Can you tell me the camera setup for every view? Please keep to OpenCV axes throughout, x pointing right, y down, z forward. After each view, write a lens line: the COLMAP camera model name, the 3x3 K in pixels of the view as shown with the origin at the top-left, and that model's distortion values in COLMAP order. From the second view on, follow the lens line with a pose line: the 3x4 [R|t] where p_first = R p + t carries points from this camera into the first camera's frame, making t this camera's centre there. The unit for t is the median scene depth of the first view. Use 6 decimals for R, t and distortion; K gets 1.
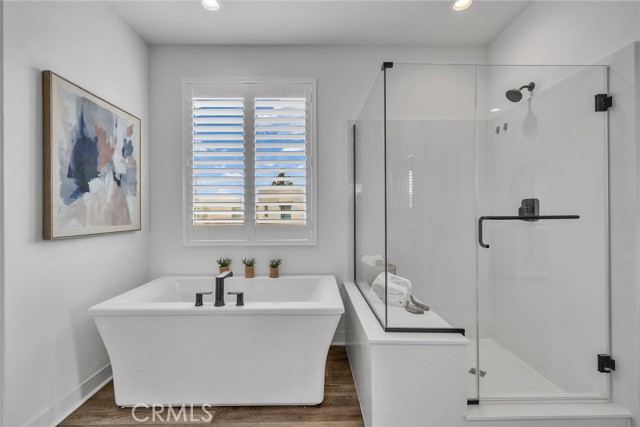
lens RADIAL K [[292.7, 0, 317.4], [0, 292.7, 209.3], [0, 0, 1]] dist [-0.002173, 0.000183]
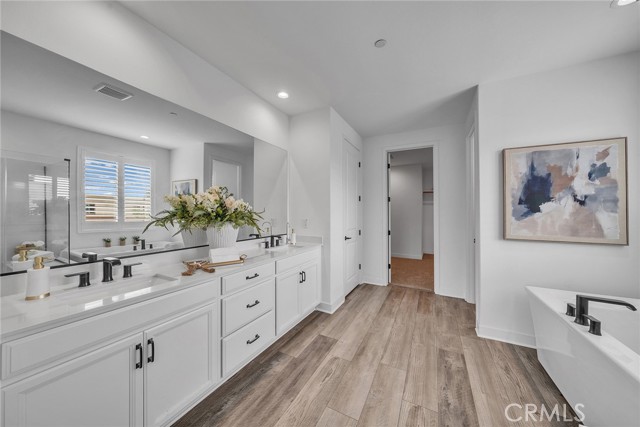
lens RADIAL K [[219.2, 0, 316.1], [0, 219.2, 208.4], [0, 0, 1]] dist [-0.007799, 0.000767]
pose [[-0.490215, -0.014307, -0.871484, 0.686610], [0.002160, 0.999842, -0.017629, -0.054722], [0.871599, -0.010525, -0.490107, 0.489596]]
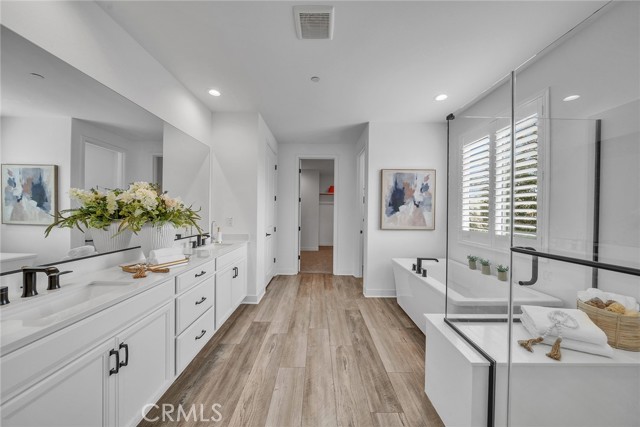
lens RADIAL K [[219.2, 0, 317.0], [0, 219.2, 212.8], [0, 0, 1]] dist [-0.007799, 0.000767]
pose [[-0.023114, 0.010432, -0.999678, 0.921143], [-0.002410, 0.999942, 0.010491, -0.058487], [0.999730, 0.002652, -0.023088, 0.334964]]
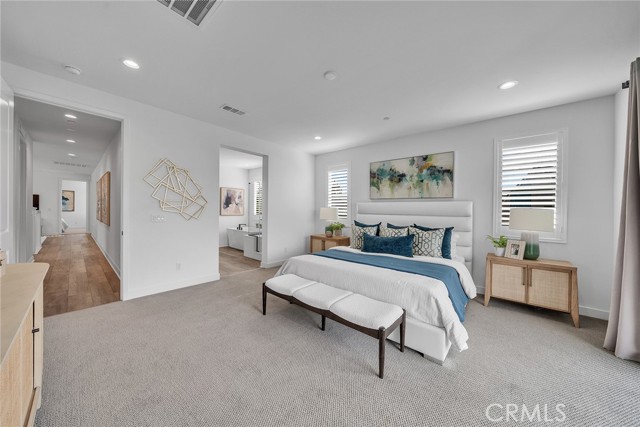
lens RADIAL K [[234.4, 0, 330.9], [0, 234.4, 211.8], [0, 0, 1]] dist [-0.008507, -0.000019]
pose [[0.744355, 0.023723, -0.667362, 3.081567], [-0.017023, 0.999718, 0.016549, -0.068020], [0.667567, -0.000958, 0.744549, -0.828635]]
